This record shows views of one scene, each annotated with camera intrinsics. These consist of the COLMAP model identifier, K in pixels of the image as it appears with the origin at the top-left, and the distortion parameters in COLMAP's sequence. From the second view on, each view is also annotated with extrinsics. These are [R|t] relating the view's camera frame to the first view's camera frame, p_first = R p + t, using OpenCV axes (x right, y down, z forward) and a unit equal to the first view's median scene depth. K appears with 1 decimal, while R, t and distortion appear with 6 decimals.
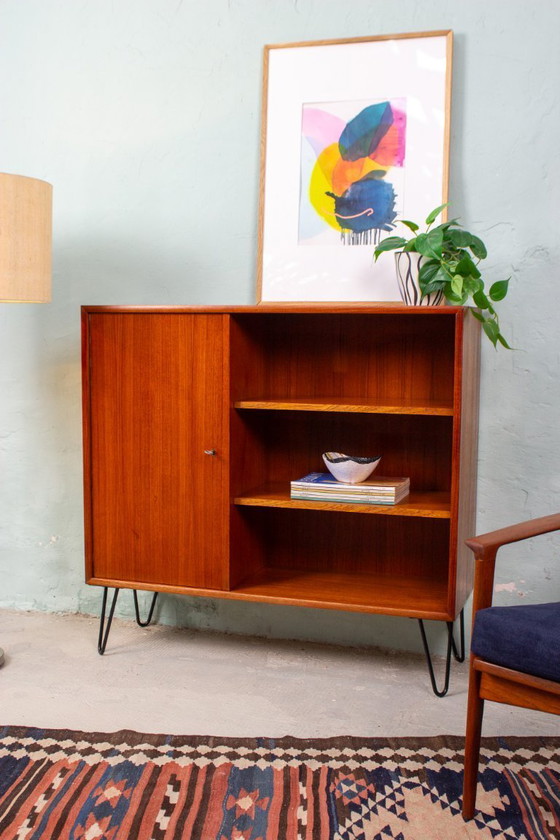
lens RADIAL K [[1010.3, 0, 280.9], [0, 1010.3, 429.0], [0, 0, 1]] dist [-0.075439, 0.057635]
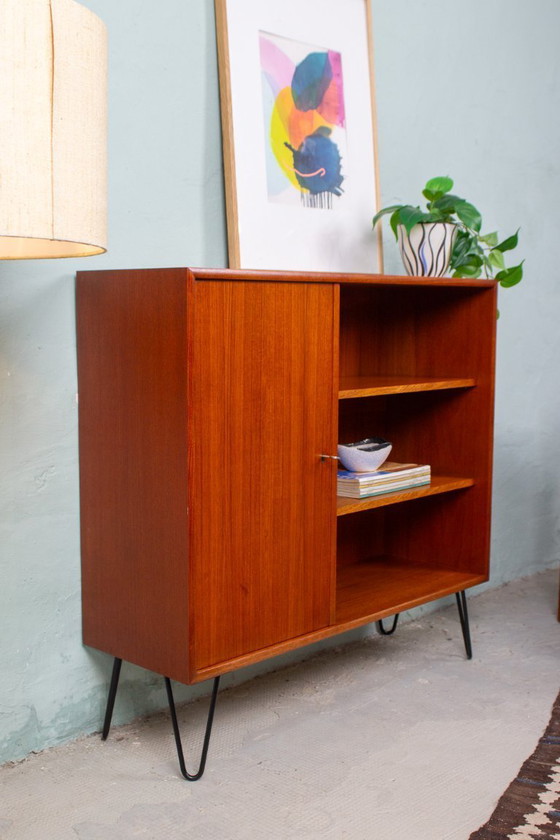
lens RADIAL K [[1023.4, 0, 280.0], [0, 1023.4, 420.0], [0, 0, 1]] dist [-0.071477, 0.028228]
pose [[0.426313, -0.105884, 0.898357, -0.784922], [0.096262, 0.992797, 0.071334, -0.065897], [-0.899439, 0.056067, 0.433435, 0.665427]]
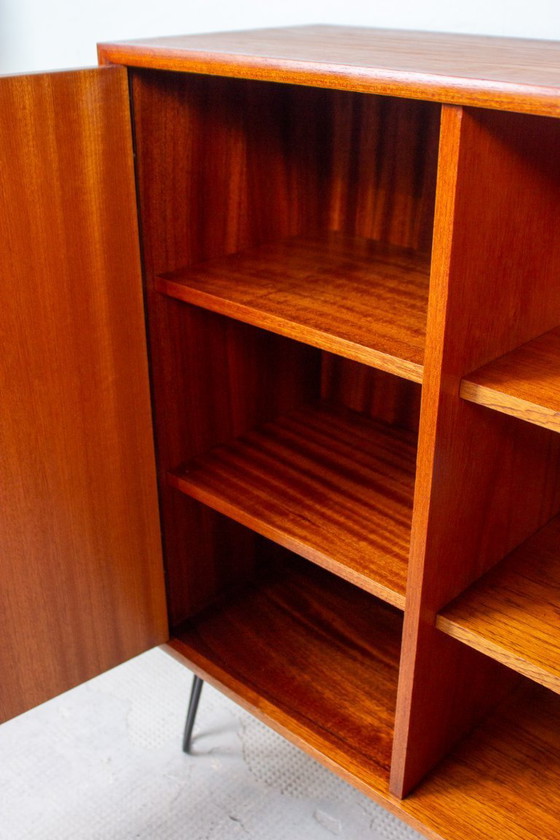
lens RADIAL K [[918.7, 0, 280.8], [0, 918.7, 431.4], [0, 0, 1]] dist [-0.086256, 0.040709]
pose [[0.907846, 0.190711, -0.373423, 0.014255], [-0.039491, 0.925510, 0.376659, -0.118643], [0.417439, -0.327202, 0.847752, 0.702583]]
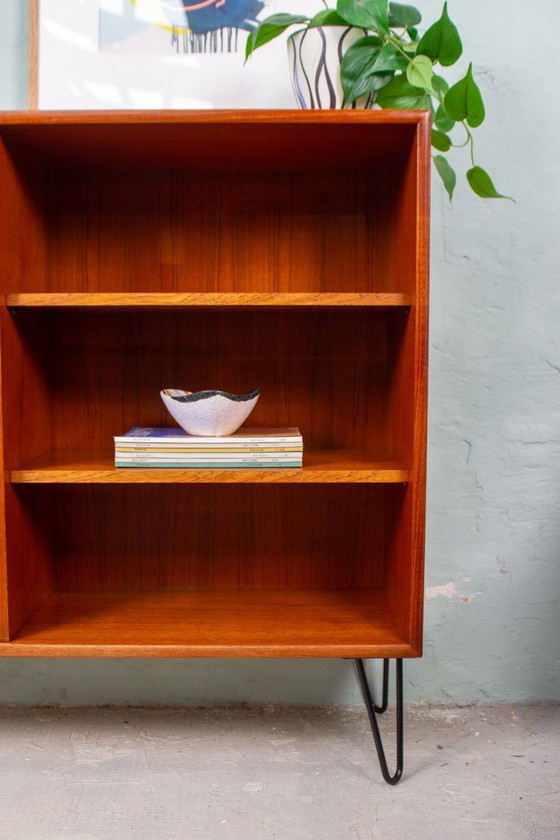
lens RADIAL K [[933.4, 0, 281.2], [0, 933.4, 431.0], [0, 0, 1]] dist [-0.079598, 0.017137]
pose [[0.945497, -0.035118, 0.323732, -0.068955], [0.040305, 0.999144, -0.009330, 0.056246], [-0.323127, 0.021869, 0.946103, 0.469545]]
